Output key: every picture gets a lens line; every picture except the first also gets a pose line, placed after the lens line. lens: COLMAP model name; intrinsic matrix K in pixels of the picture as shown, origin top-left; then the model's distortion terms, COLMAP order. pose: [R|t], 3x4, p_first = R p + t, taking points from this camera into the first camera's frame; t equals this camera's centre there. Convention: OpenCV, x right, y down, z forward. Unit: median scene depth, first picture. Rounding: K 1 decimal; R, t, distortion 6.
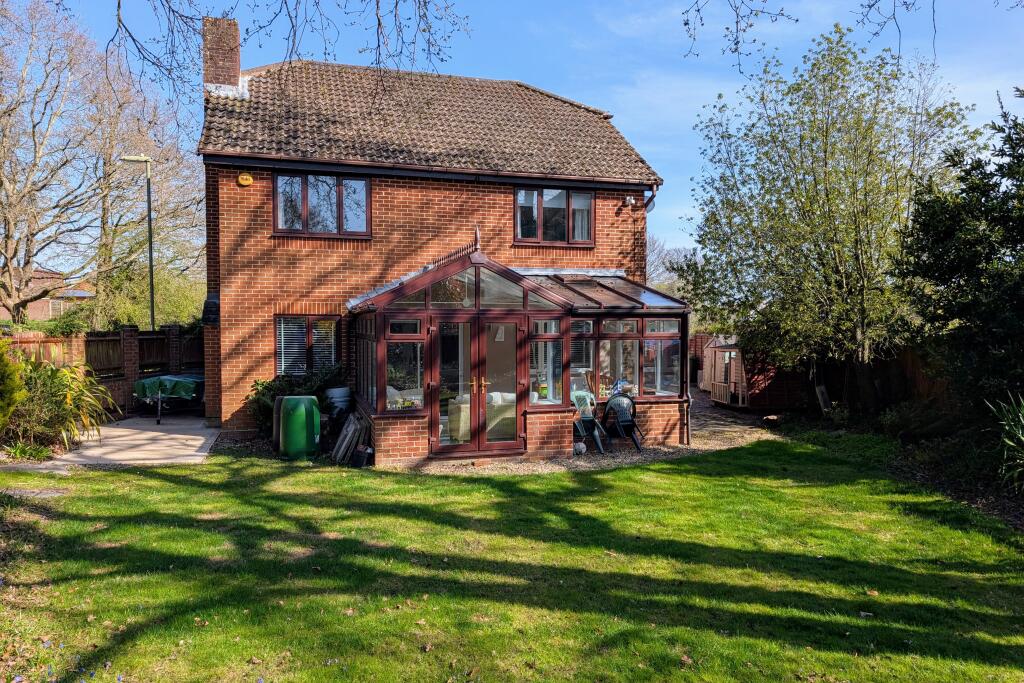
lens RADIAL K [[725.8, 0, 512.0], [0, 725.8, 341.5], [0, 0, 1]] dist [0.031181, -0.032725]
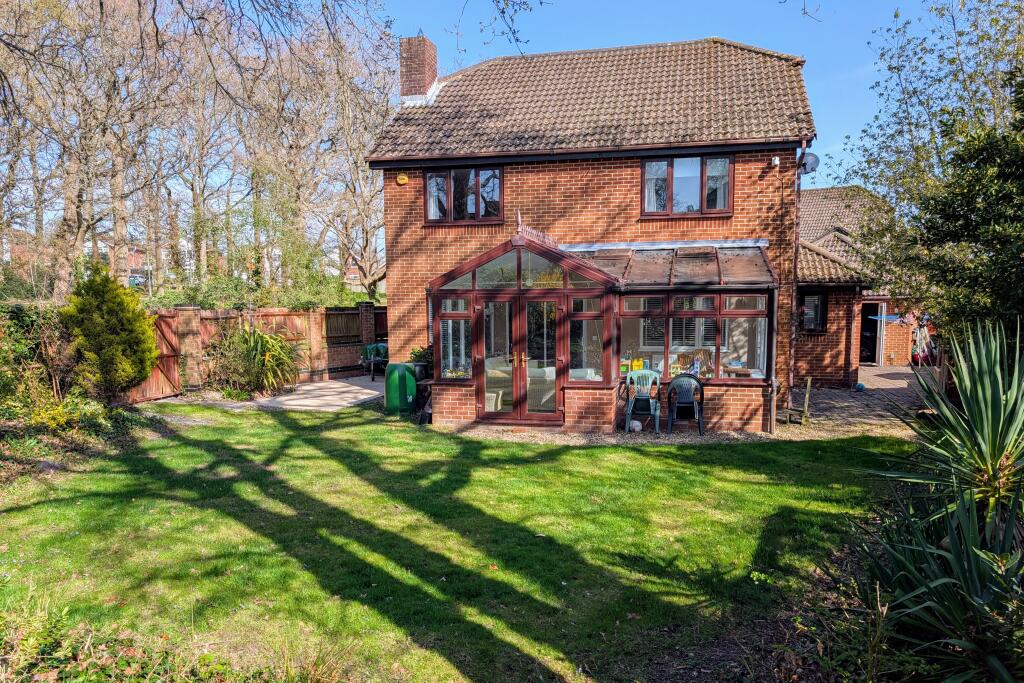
lens RADIAL K [[724.5, 0, 510.5], [0, 724.5, 371.2], [0, 0, 1]] dist [0.034259, -0.058528]
pose [[0.863736, 0.045540, -0.501882, 0.486505], [-0.004596, 0.996579, 0.082520, -0.011445], [0.503923, -0.068969, 0.860990, 0.061775]]
